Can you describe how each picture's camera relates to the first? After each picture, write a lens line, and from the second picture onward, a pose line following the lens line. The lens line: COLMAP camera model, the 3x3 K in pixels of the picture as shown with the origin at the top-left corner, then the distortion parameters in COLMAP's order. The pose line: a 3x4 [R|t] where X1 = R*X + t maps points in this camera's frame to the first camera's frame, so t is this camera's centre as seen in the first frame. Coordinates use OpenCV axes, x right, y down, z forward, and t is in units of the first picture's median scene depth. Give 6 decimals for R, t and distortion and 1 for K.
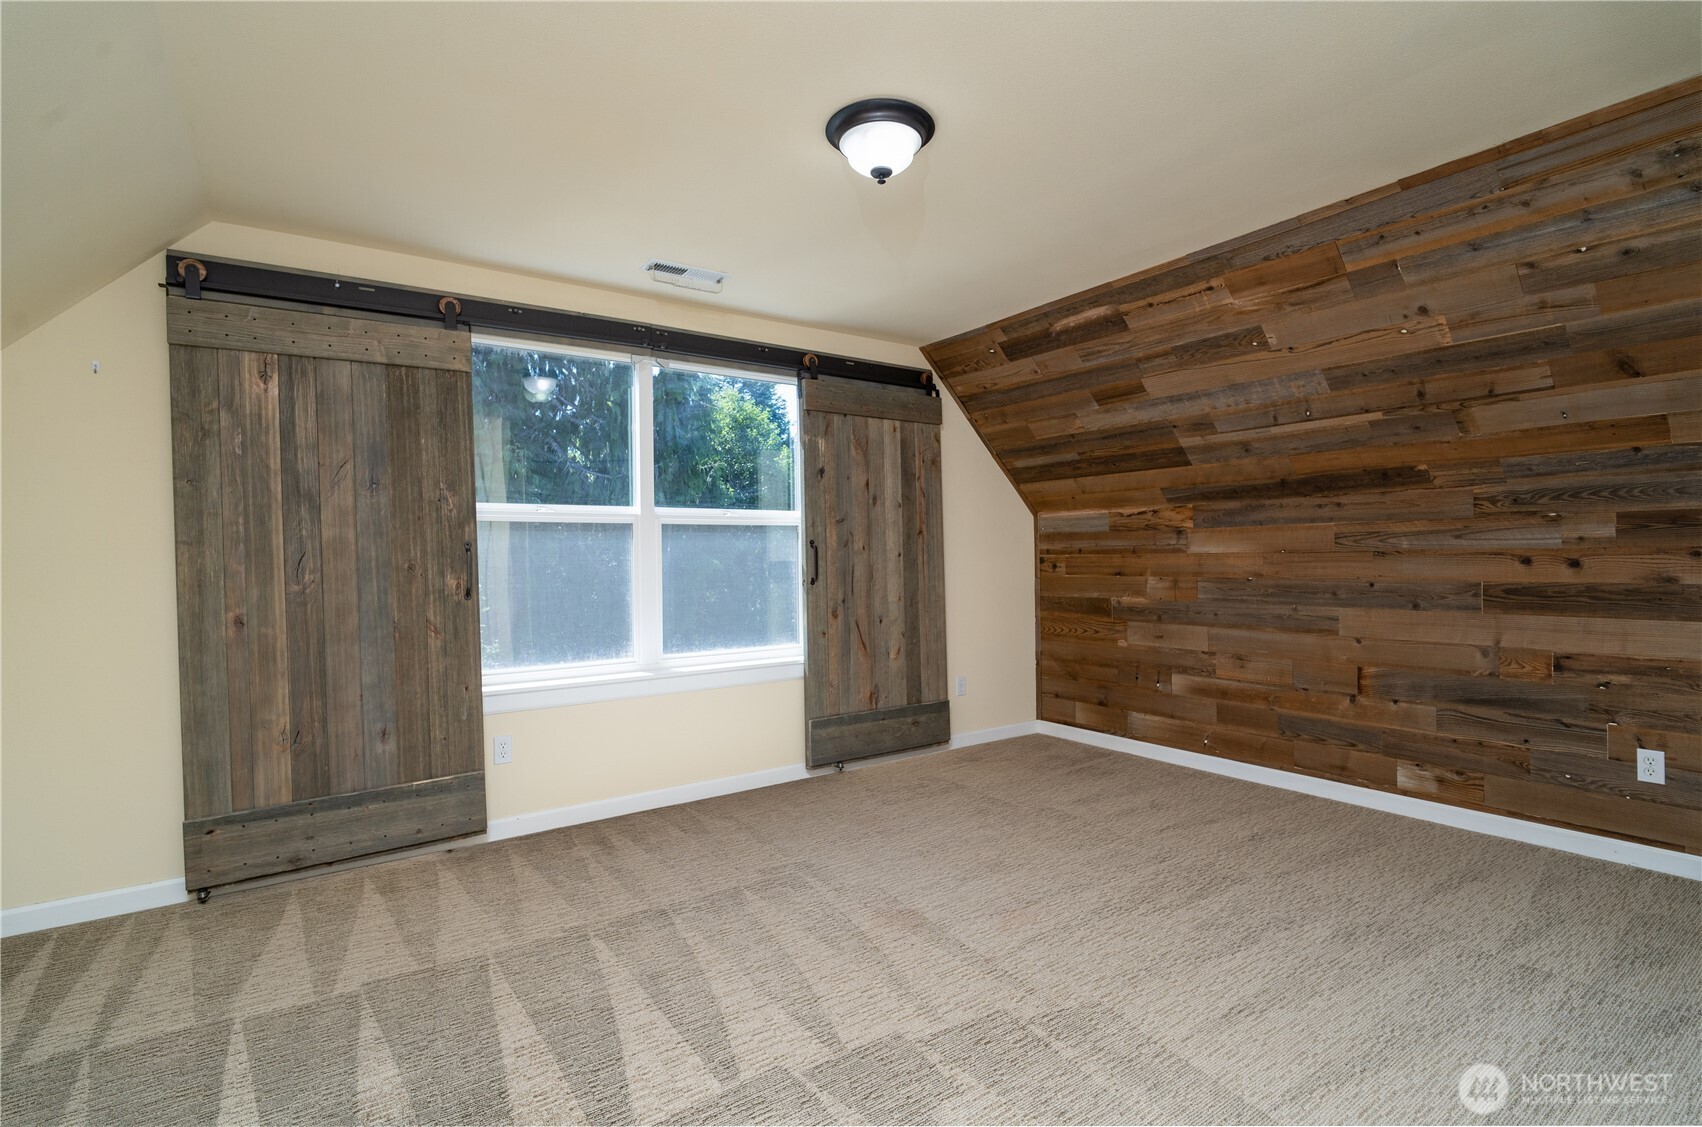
lens RADIAL K [[805.4, 0, 858.6], [0, 805.4, 568.9], [0, 0, 1]] dist [-0.000535, 0.000216]
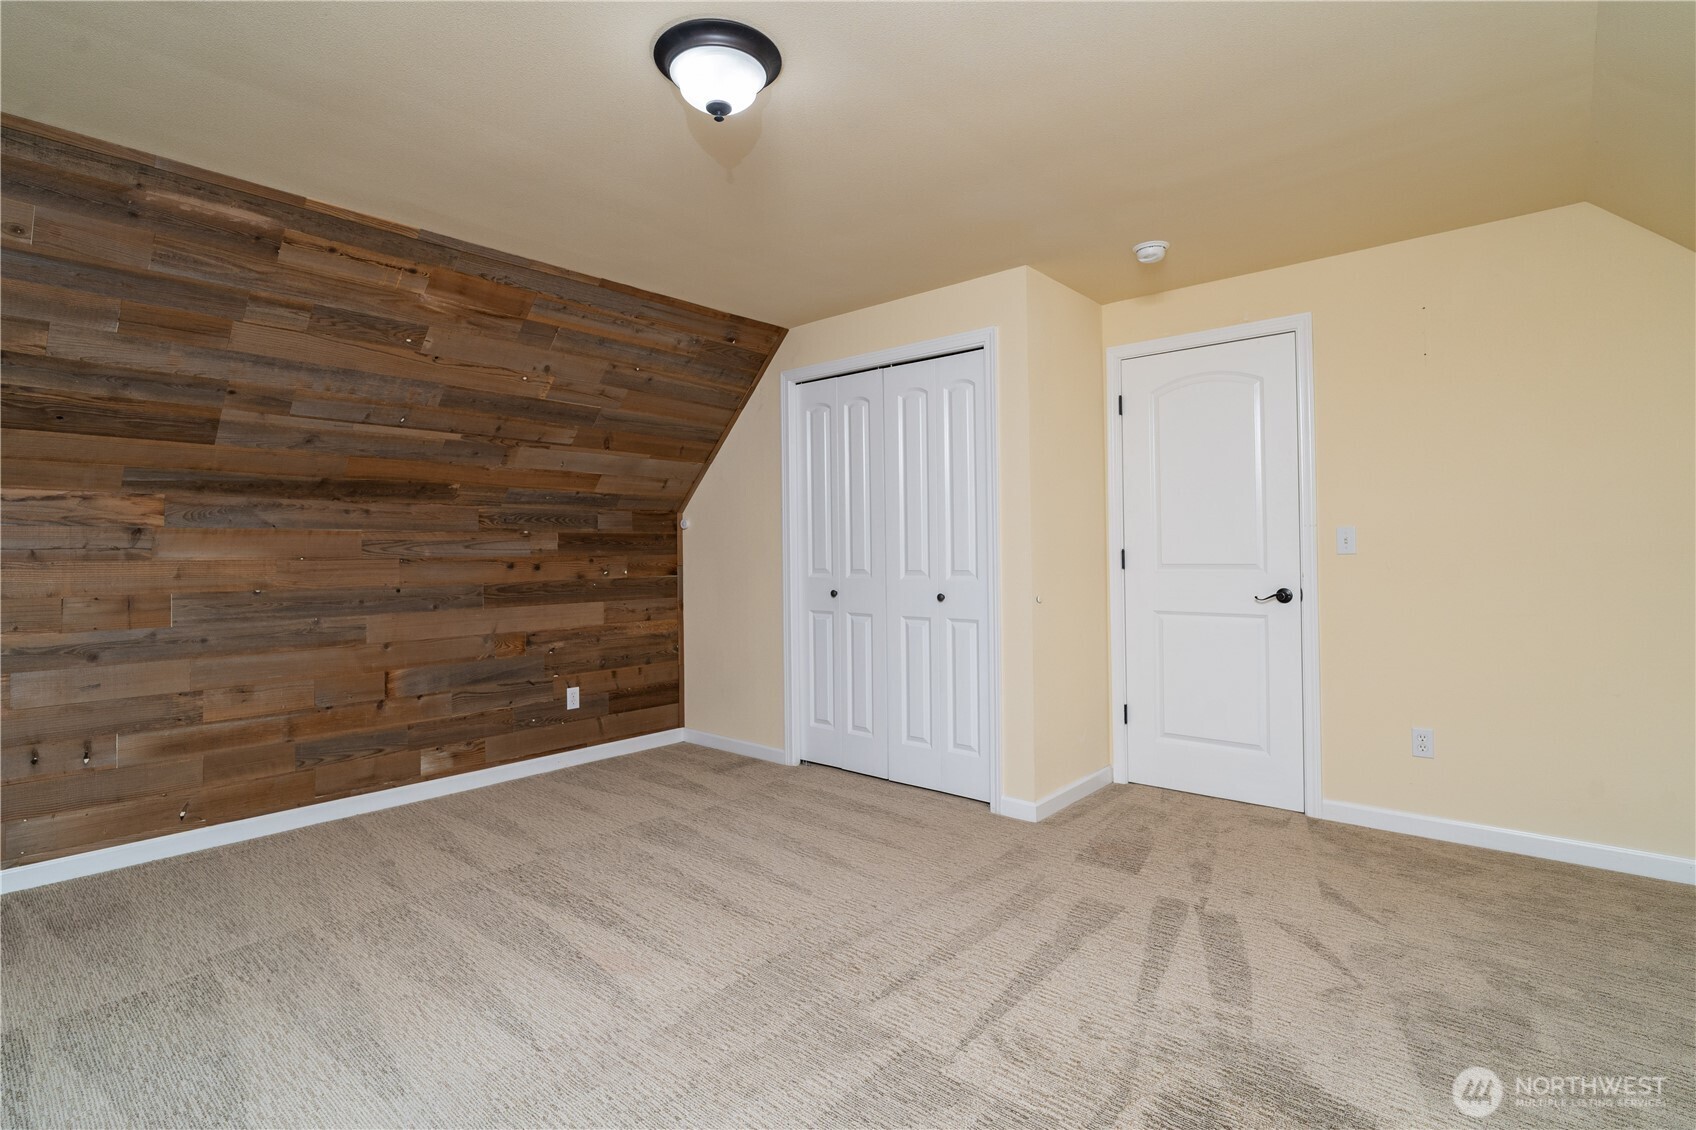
lens RADIAL K [[802.6, 0, 855.4], [0, 802.6, 551.9], [0, 0, 1]] dist [-0.000535, 0.000216]
pose [[-0.239049, 0.017504, 0.970850, -0.528329], [0.027925, 0.999548, -0.011146, -0.002469], [-0.970606, 0.024446, -0.239430, 0.682247]]
